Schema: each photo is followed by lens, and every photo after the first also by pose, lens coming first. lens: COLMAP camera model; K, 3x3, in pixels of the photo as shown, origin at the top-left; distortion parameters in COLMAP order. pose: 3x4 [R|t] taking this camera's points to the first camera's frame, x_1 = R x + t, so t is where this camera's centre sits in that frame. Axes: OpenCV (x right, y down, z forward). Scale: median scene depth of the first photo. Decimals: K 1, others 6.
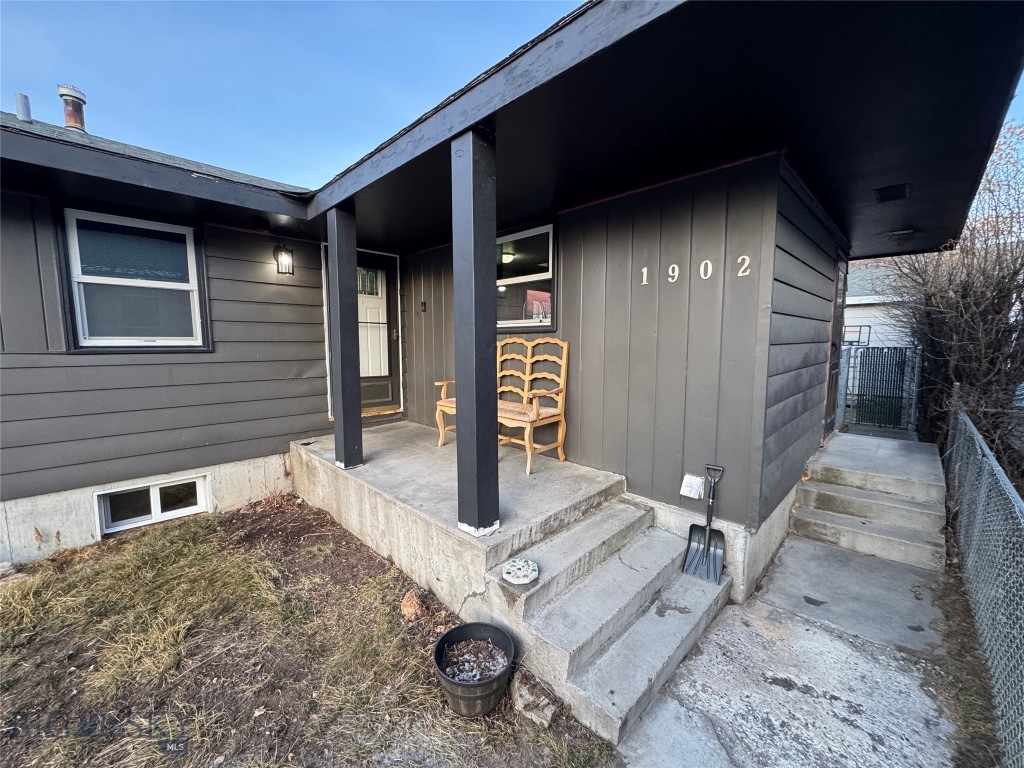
lens RADIAL K [[406.7, 0, 519.1], [0, 406.7, 382.2], [0, 0, 1]] dist [-0.003945, 0.000190]
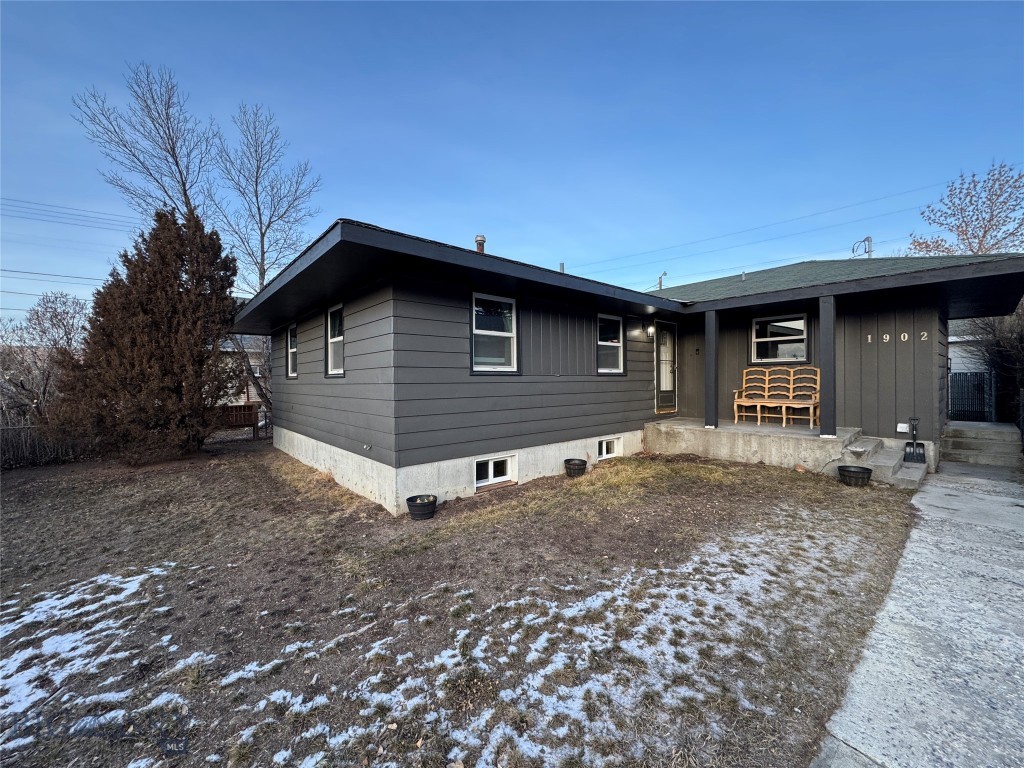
lens RADIAL K [[406.7, 0, 505.4], [0, 406.7, 385.0], [0, 0, 1]] dist [-0.003945, 0.000190]
pose [[0.996710, -0.008086, -0.080650, -1.232755], [0.001640, 0.996820, -0.079669, 0.140801], [0.081037, 0.079274, 0.993553, -1.129815]]
